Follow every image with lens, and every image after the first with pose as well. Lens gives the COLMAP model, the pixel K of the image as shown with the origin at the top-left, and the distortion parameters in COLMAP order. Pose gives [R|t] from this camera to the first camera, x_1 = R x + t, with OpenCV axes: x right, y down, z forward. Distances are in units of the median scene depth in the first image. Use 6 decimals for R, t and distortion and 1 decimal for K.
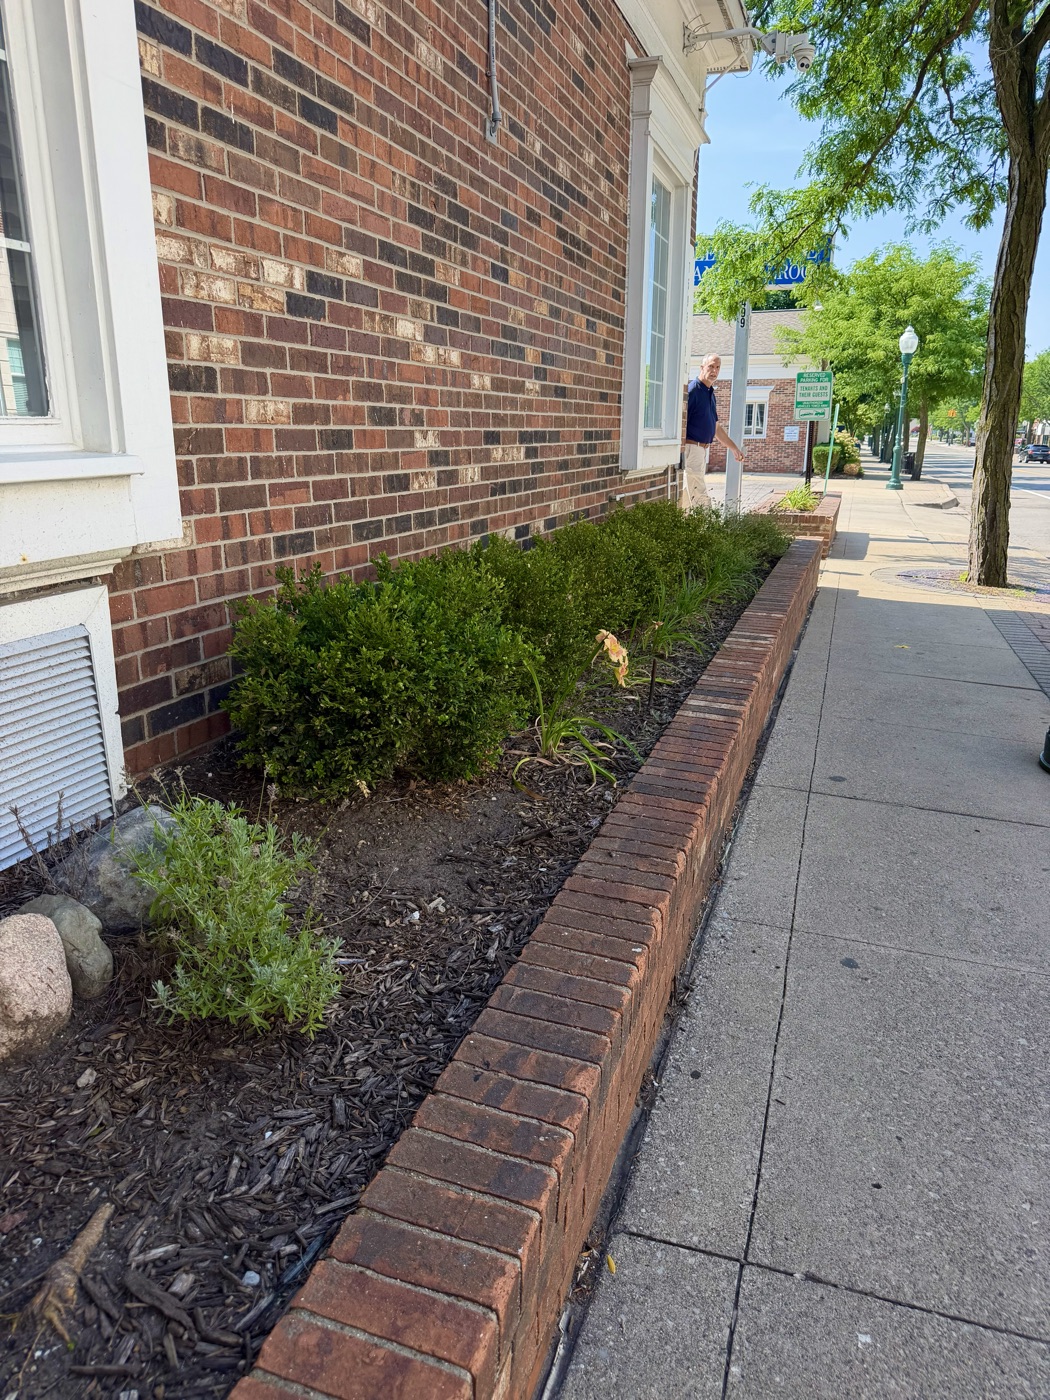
lens RADIAL K [[994.0, 0, 525.8], [0, 994.0, 702.3], [0, 0, 1]] dist [0.008110, -0.014562]
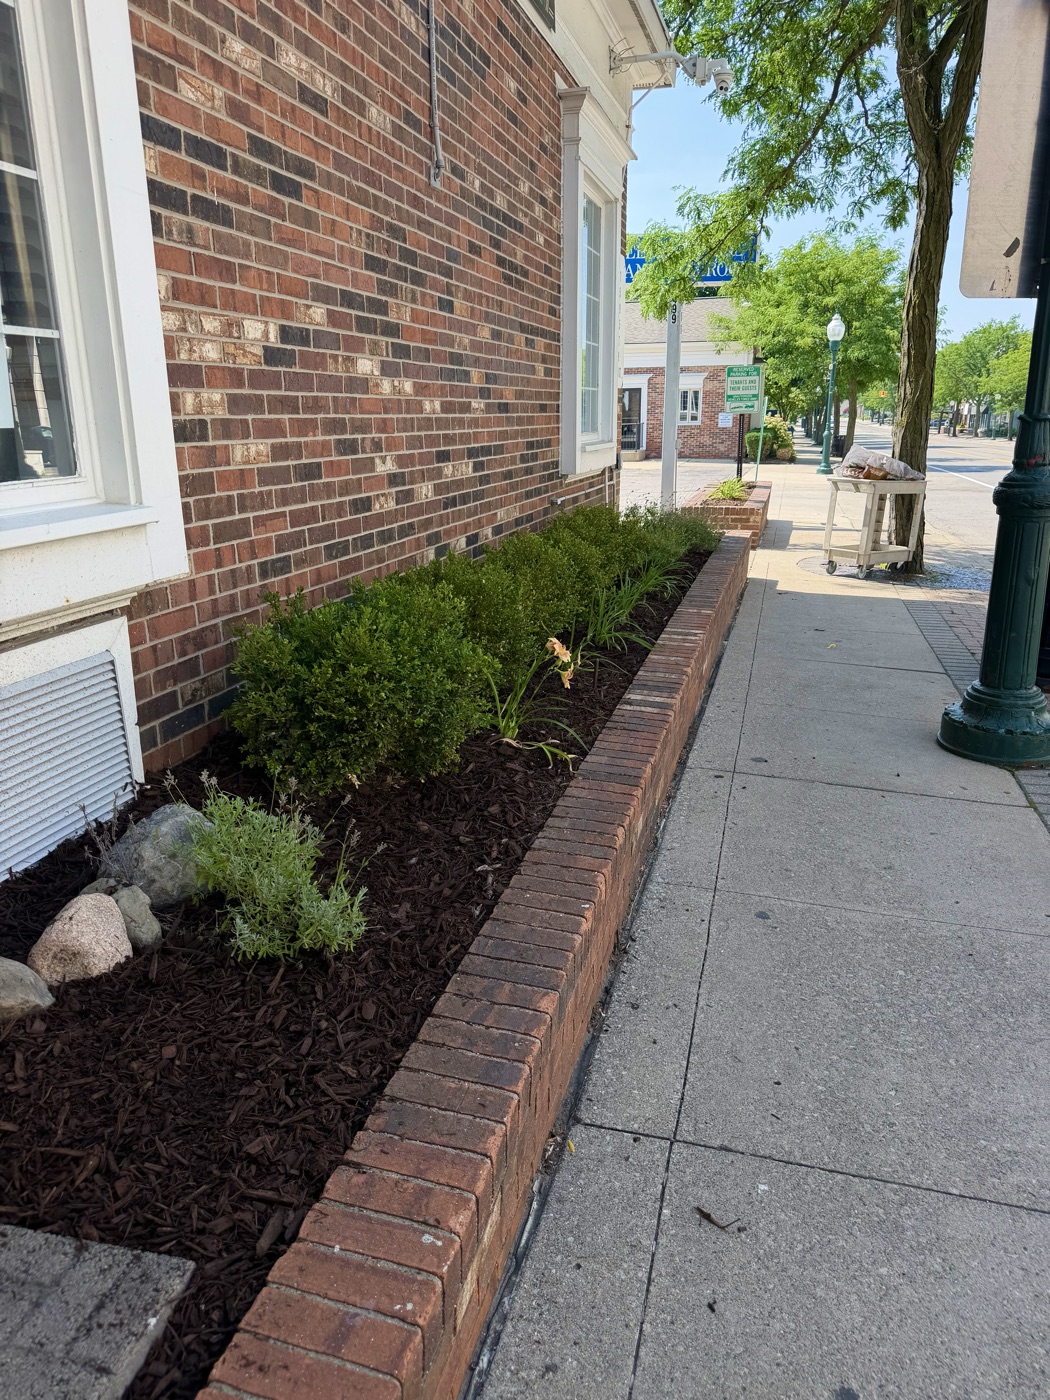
lens RADIAL K [[994.0, 0, 523.7], [0, 994.0, 703.8], [0, 0, 1]] dist [0.008110, -0.014562]
pose [[0.998251, -0.026607, 0.052783, -0.015155], [0.025710, 0.999514, 0.017608, -0.017600], [-0.053226, -0.016221, 0.998451, -0.146750]]
